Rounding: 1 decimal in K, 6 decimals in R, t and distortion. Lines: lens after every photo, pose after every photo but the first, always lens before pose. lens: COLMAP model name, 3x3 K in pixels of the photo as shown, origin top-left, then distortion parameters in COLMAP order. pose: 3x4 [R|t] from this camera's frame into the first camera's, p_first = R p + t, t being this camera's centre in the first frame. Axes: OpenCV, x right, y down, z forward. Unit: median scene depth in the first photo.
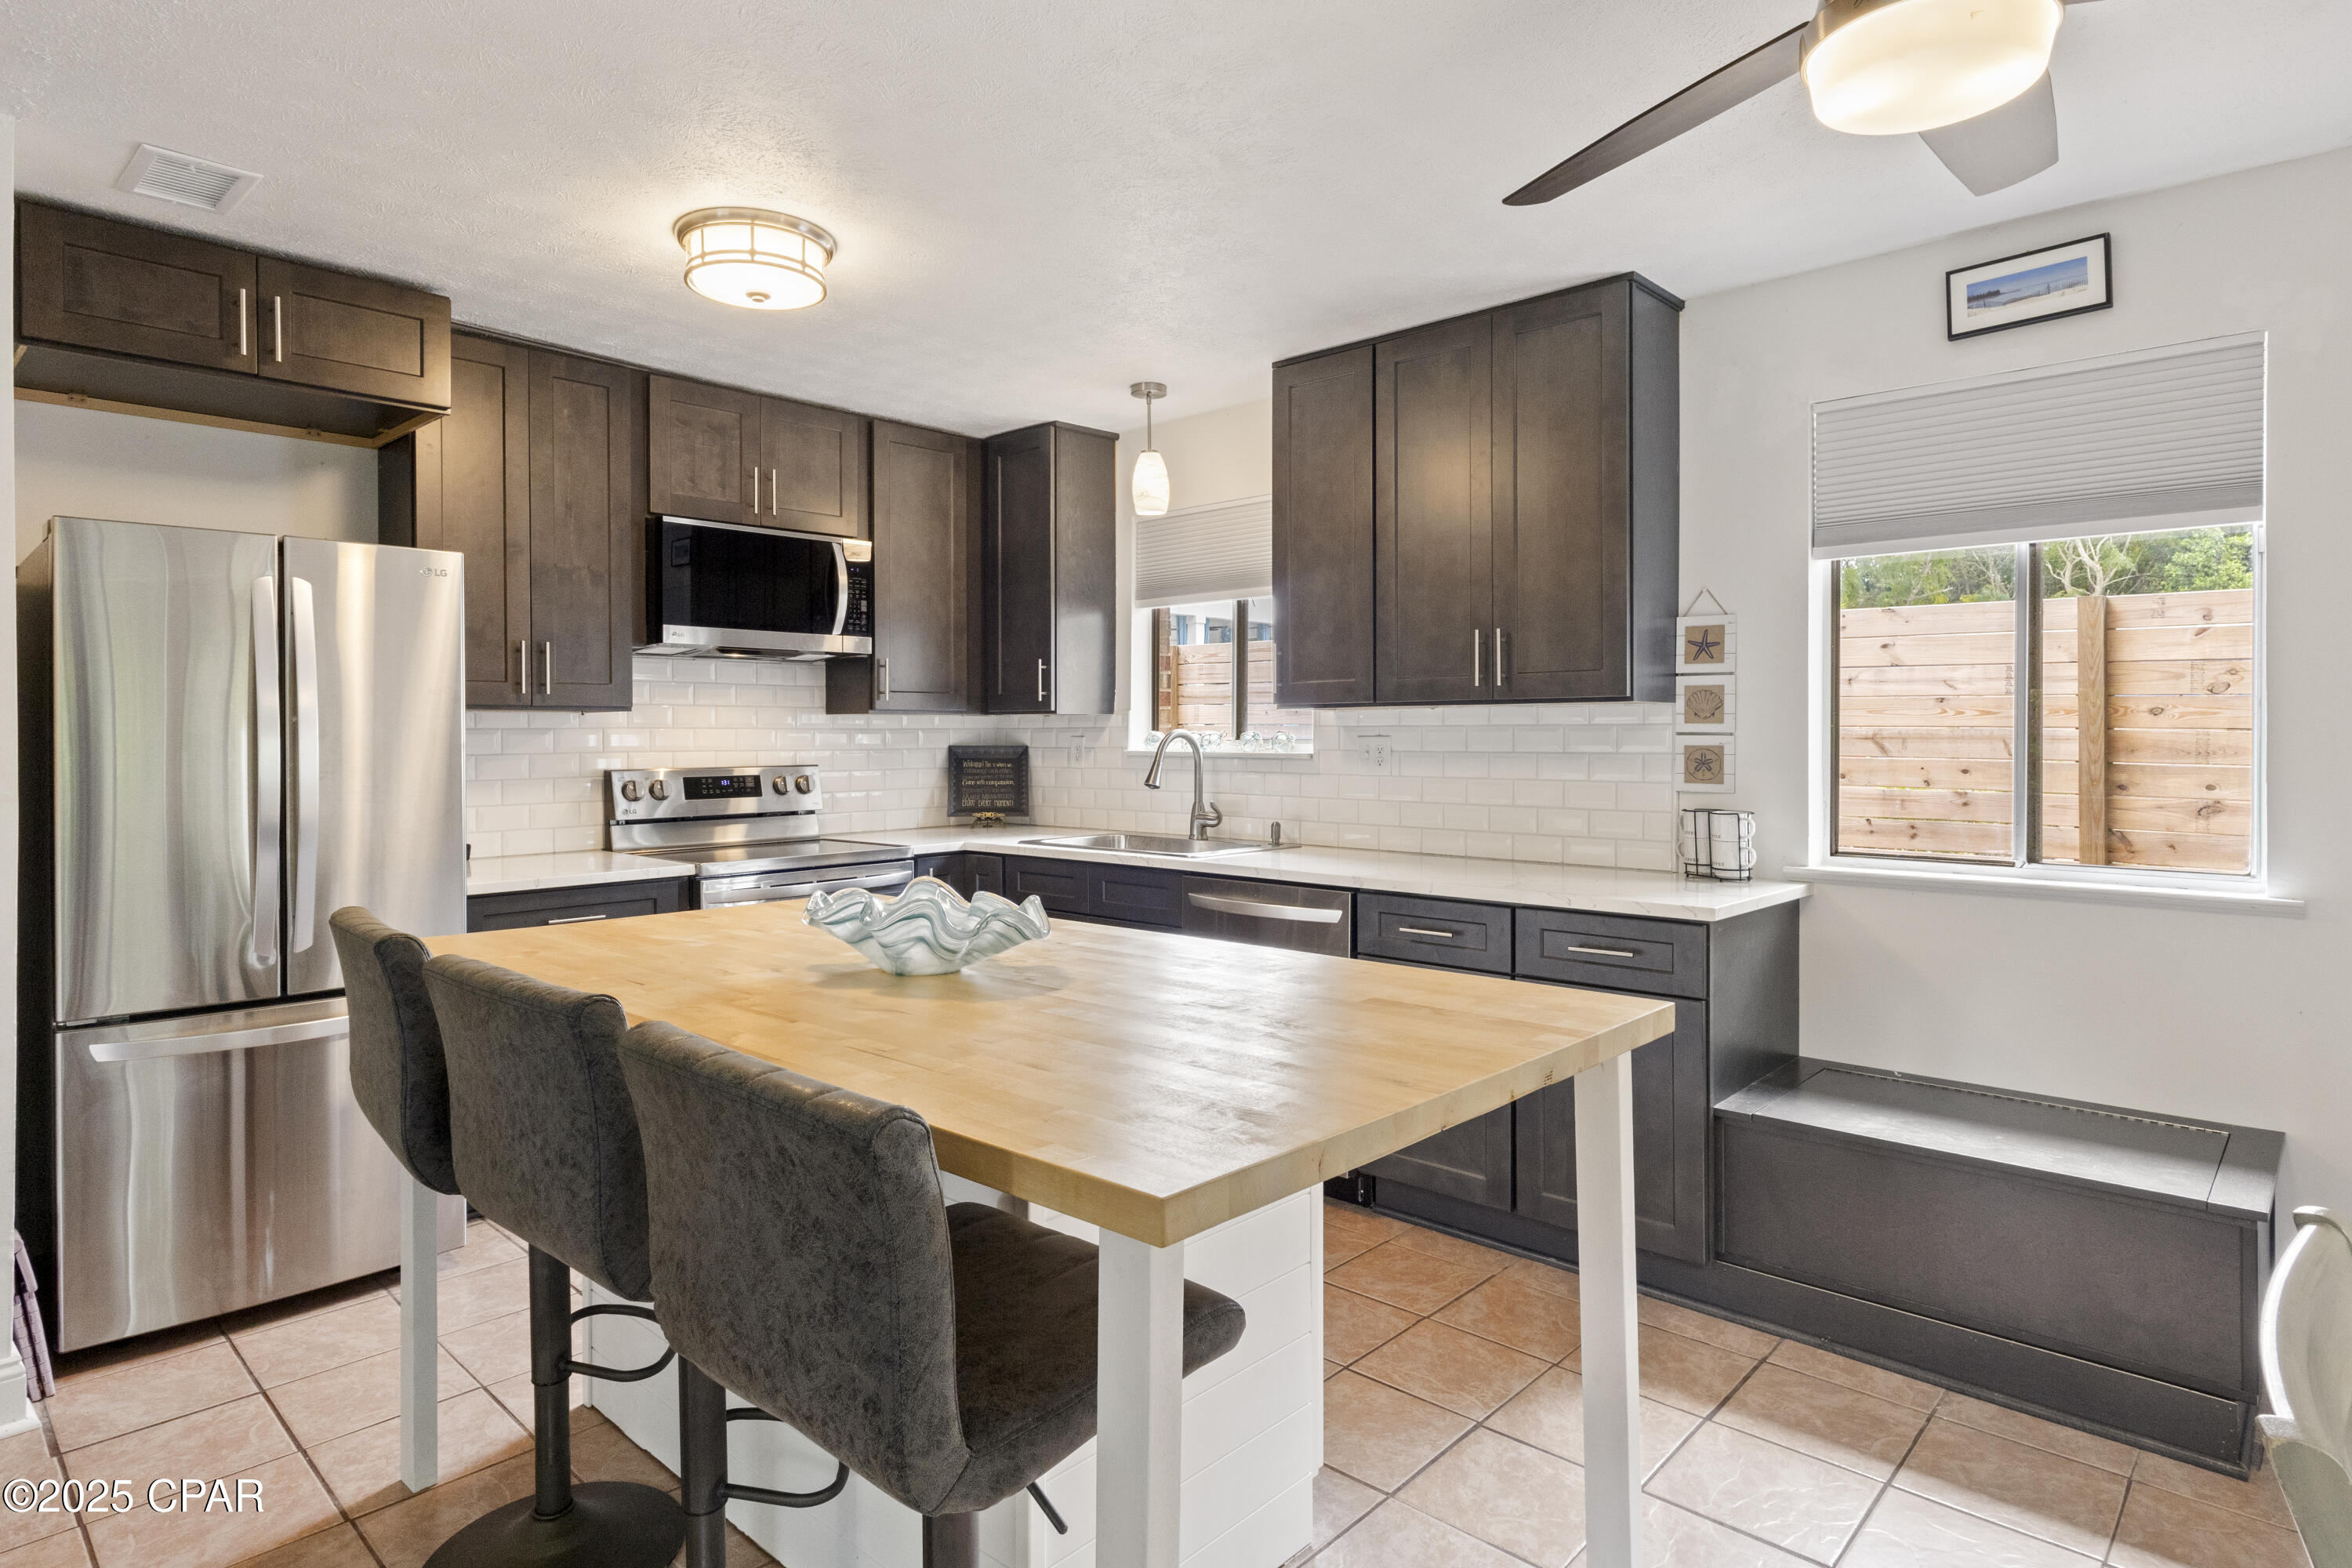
lens RADIAL K [[1267.5, 0, 1206.3], [0, 1267.5, 740.1], [0, 0, 1]] dist [0.006609, 0.000366]
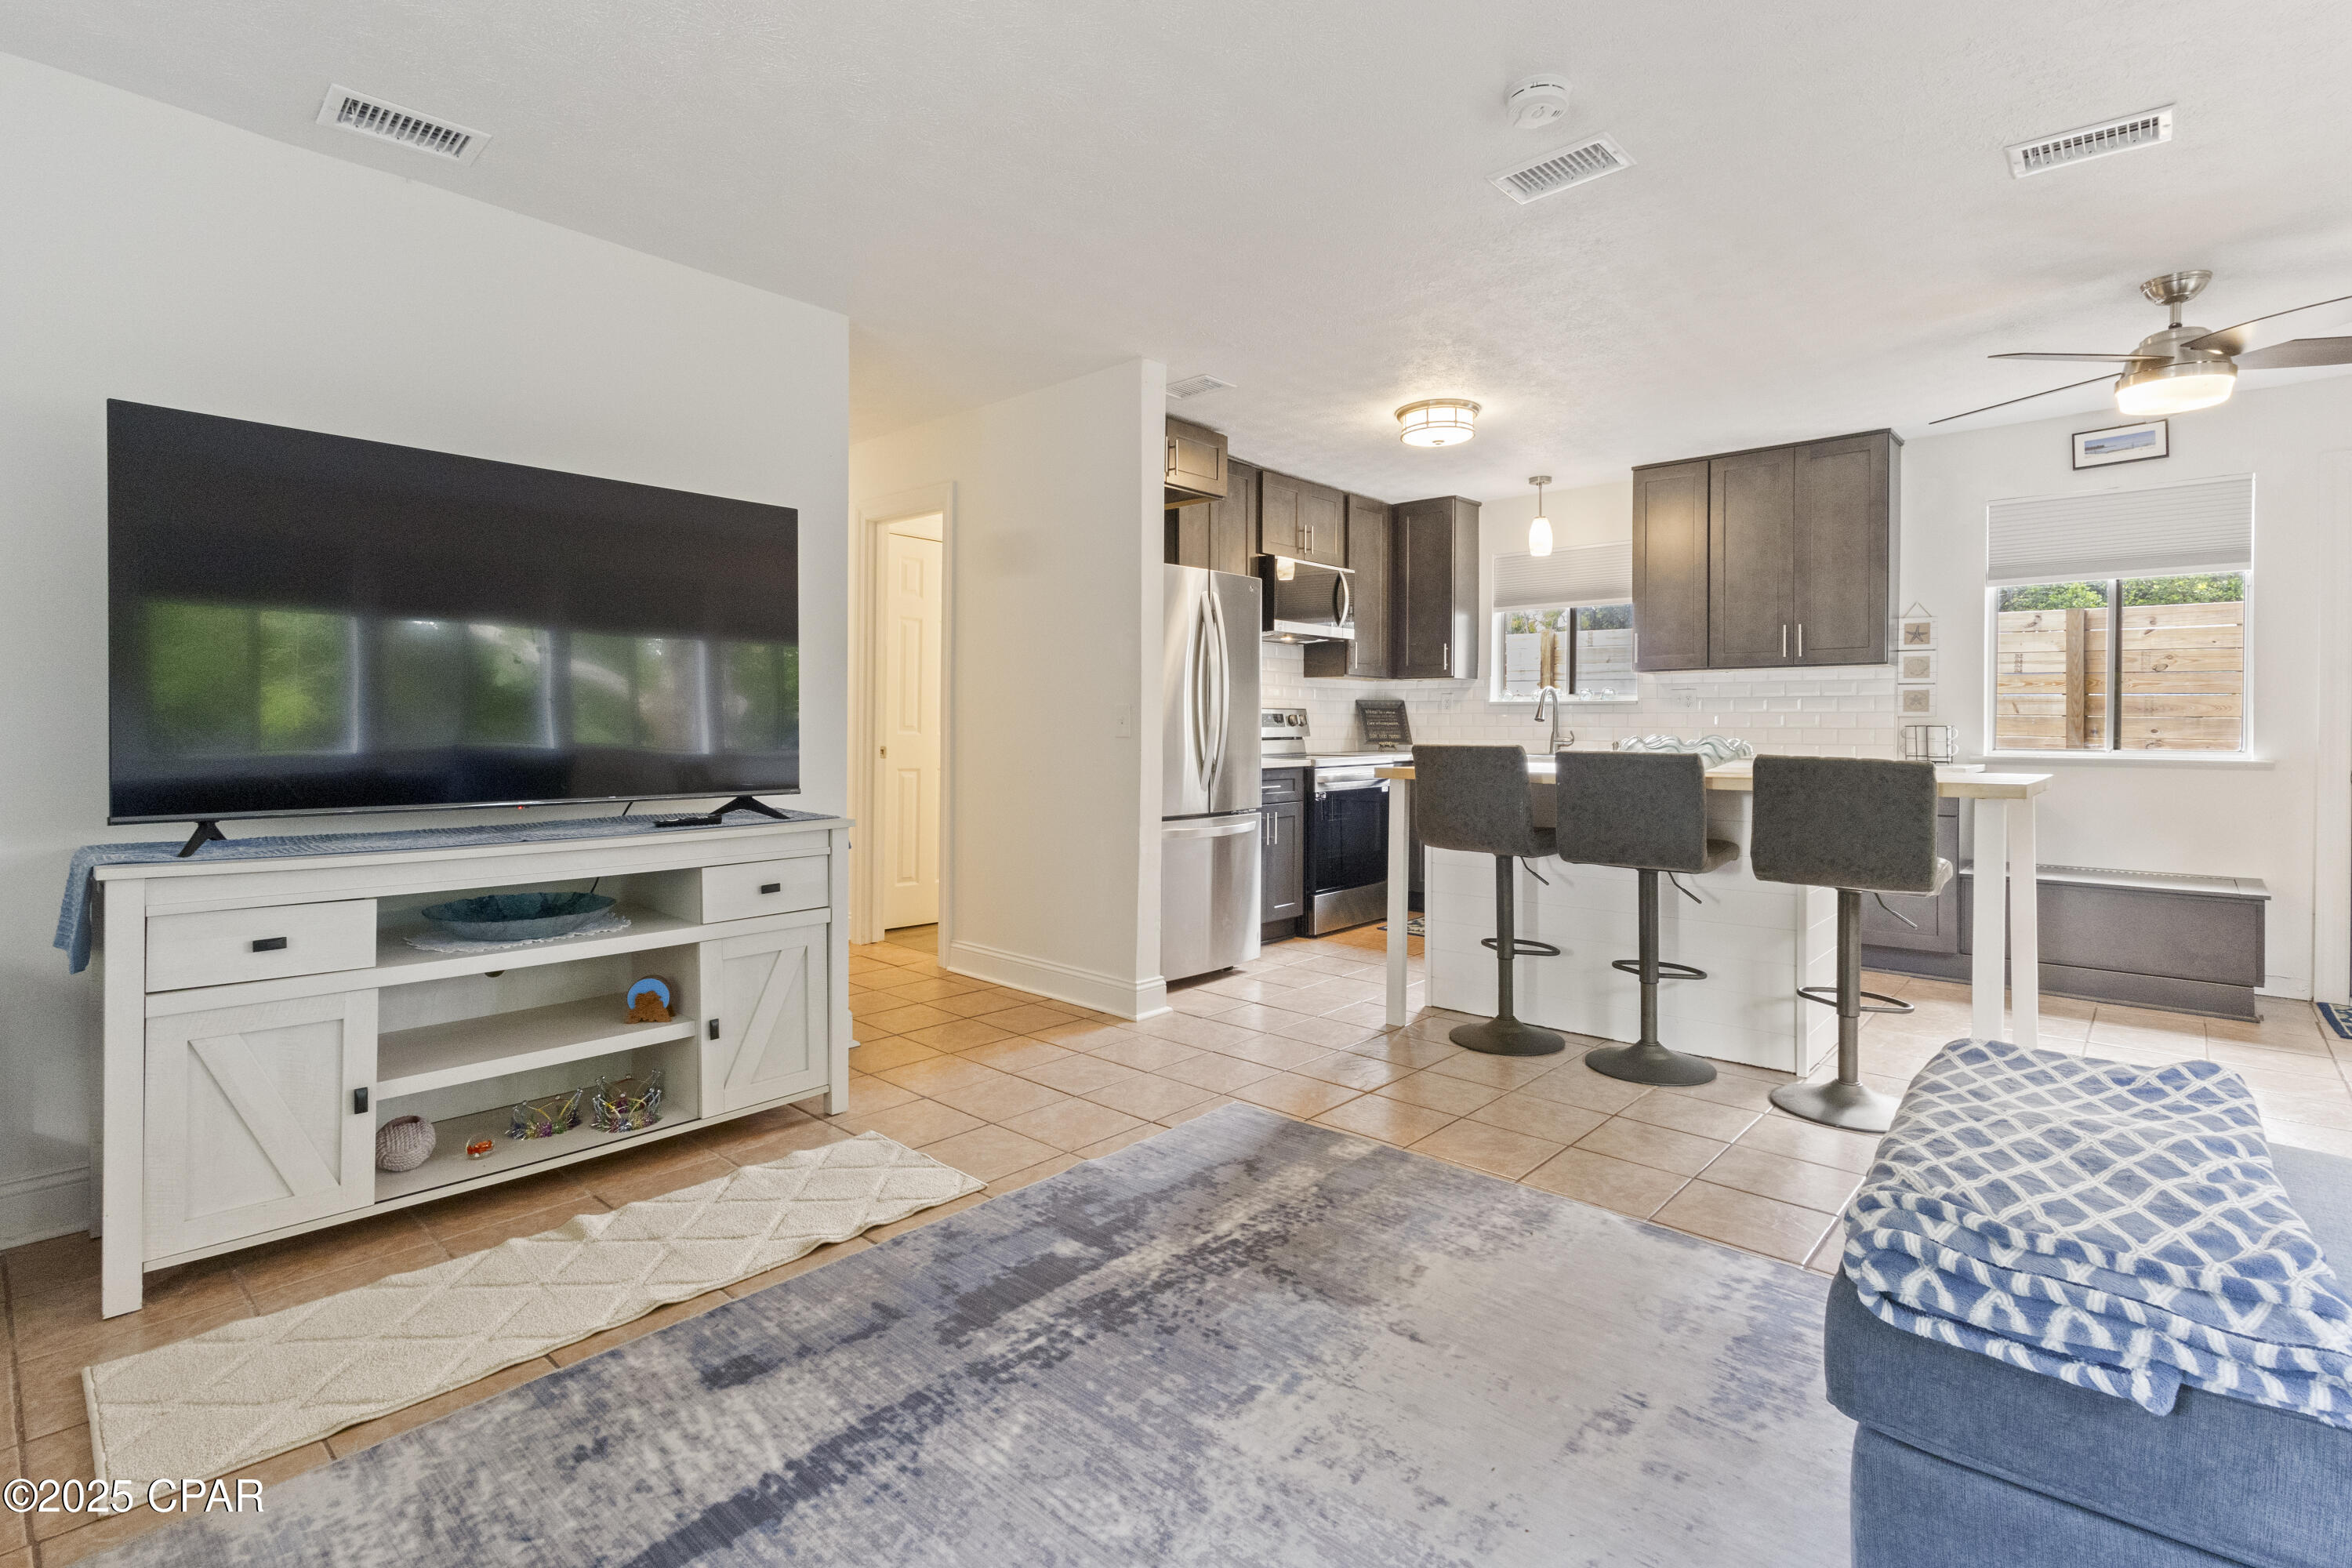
lens RADIAL K [[1113.0, 0, 1203.0], [0, 1113.0, 724.5], [0, 0, 1]] dist [0.012236, 0.000566]
pose [[0.999993, 0.003314, 0.001554, -0.535617], [-0.003311, 0.999993, -0.001595, 0.050869], [-0.001559, 0.001590, 0.999998, -0.497110]]
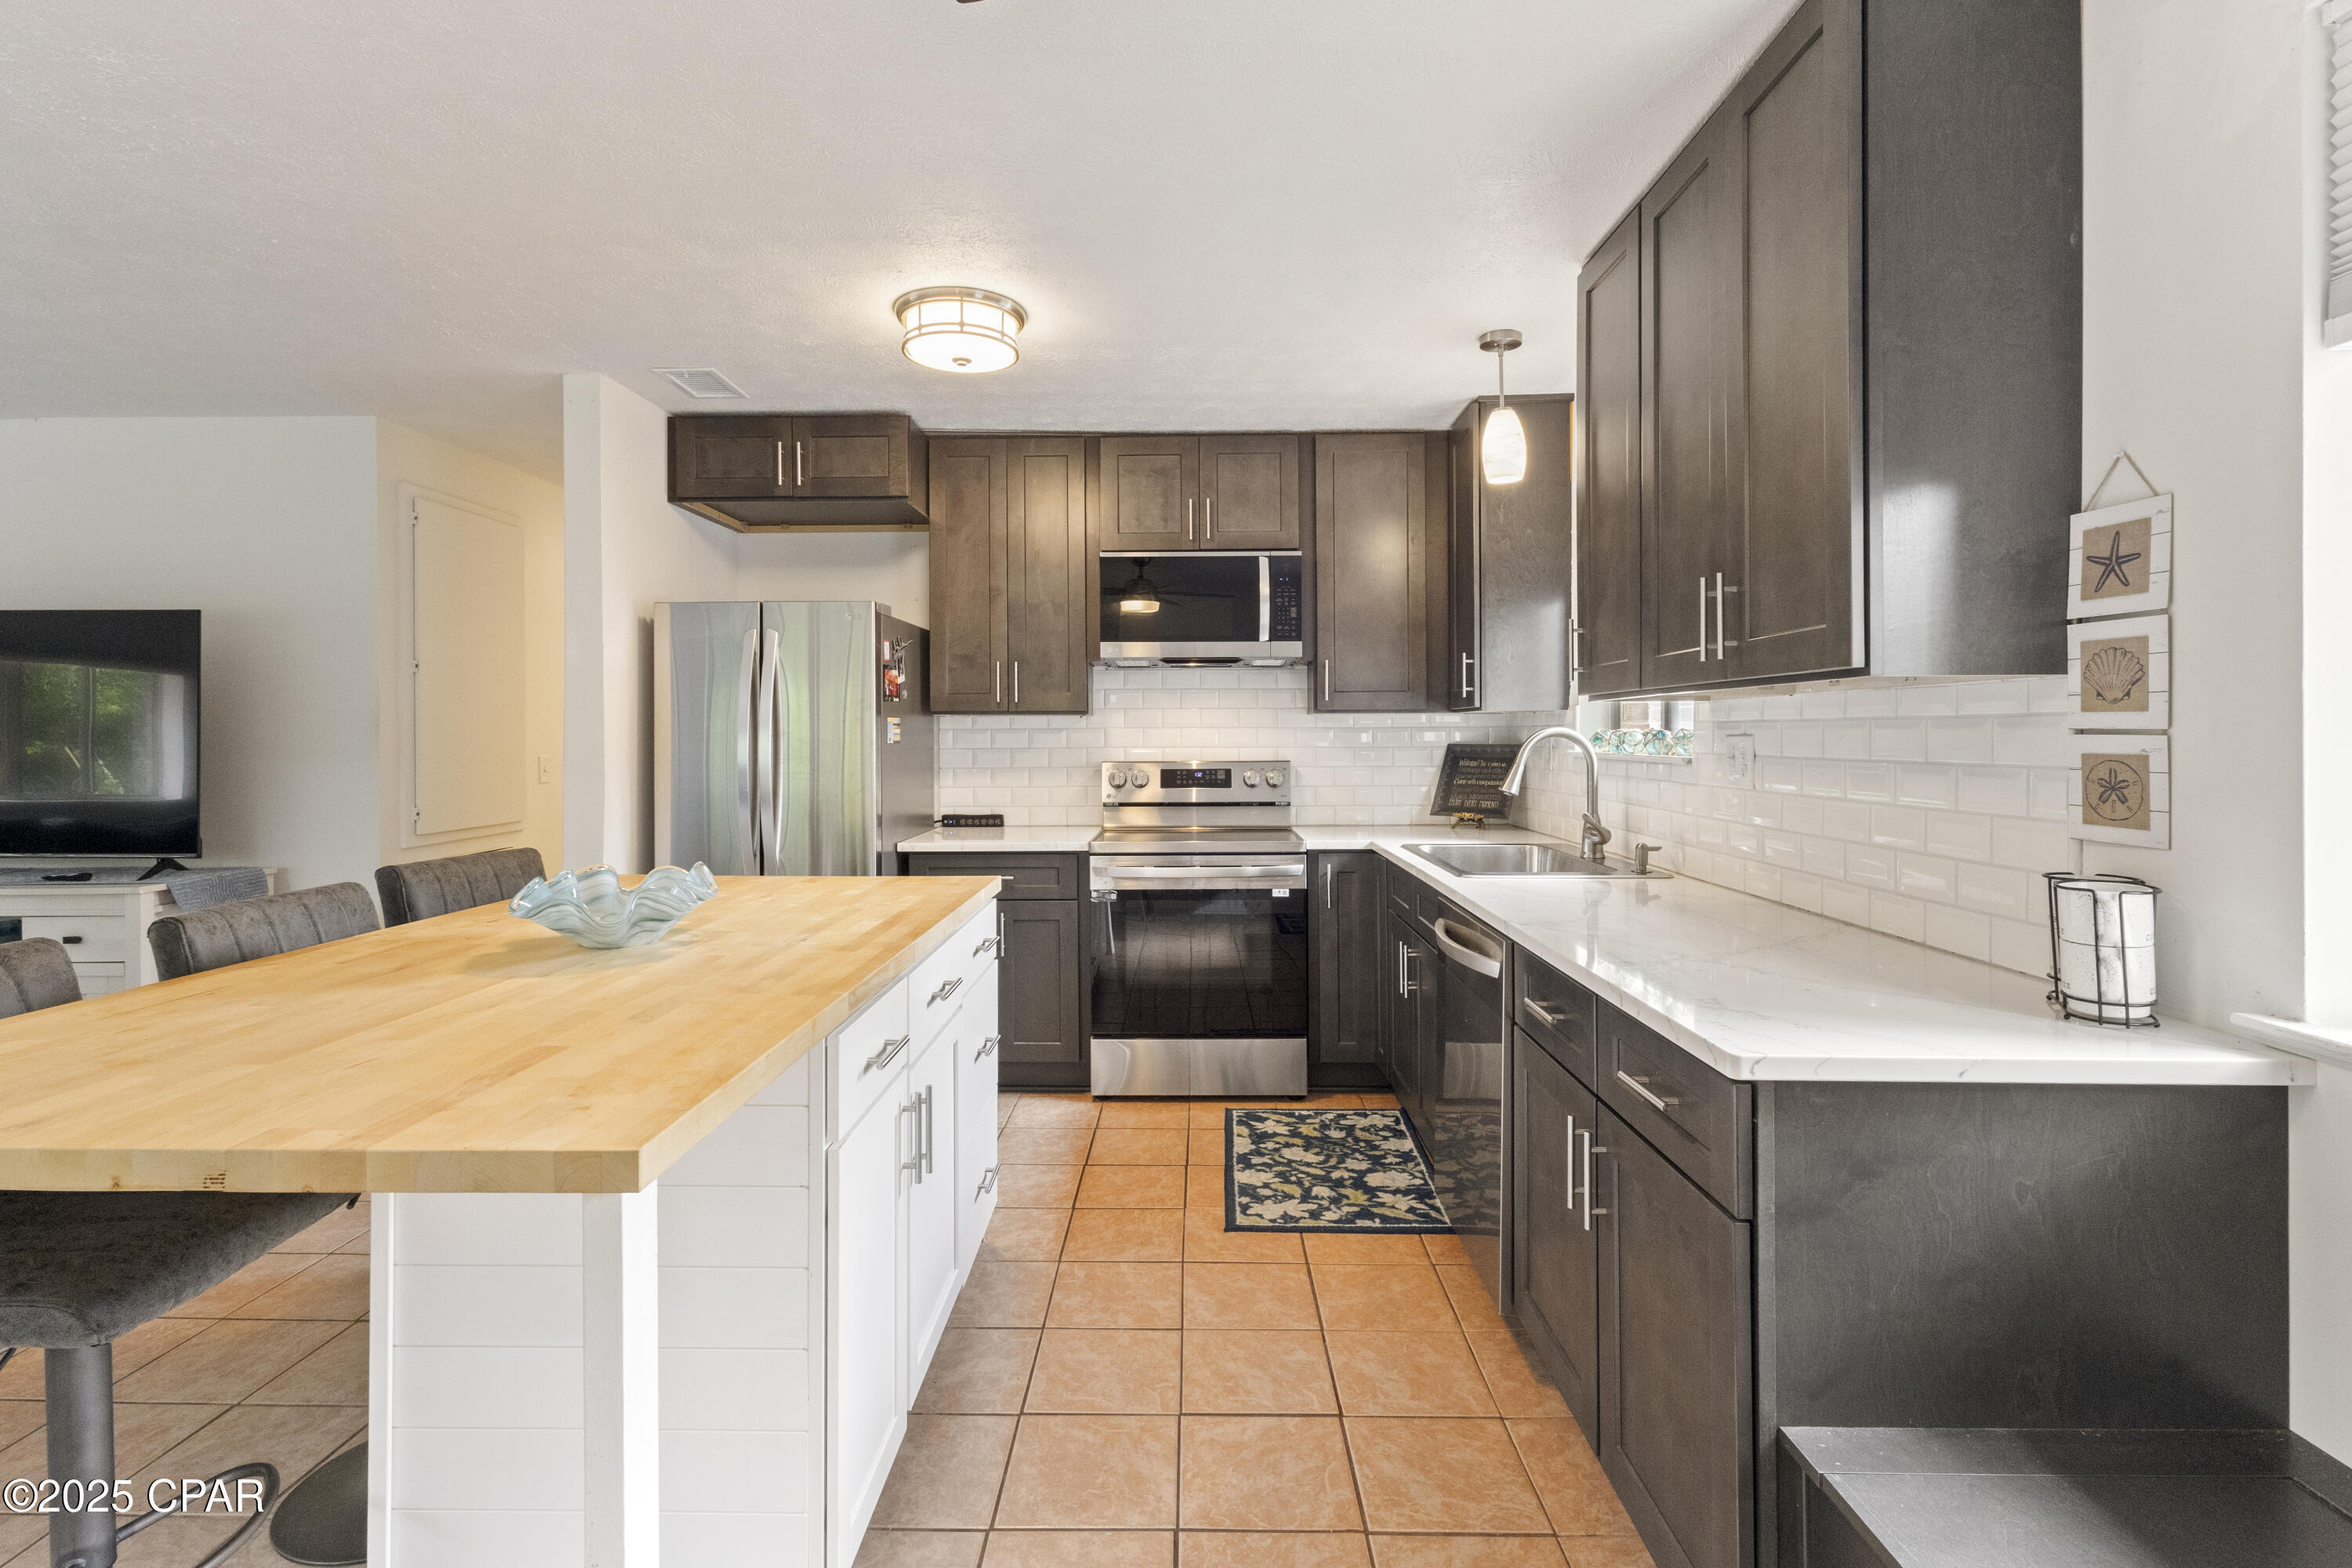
lens RADIAL K [[1113.0, 0, 1185.3], [0, 1113.0, 727.1], [0, 0, 1]] dist [0.012236, 0.000566]
pose [[0.668427, -0.004968, -0.743761, 0.421284], [-0.000905, 0.999972, -0.007494, -0.002632], [0.743777, 0.005682, 0.668404, 0.357837]]
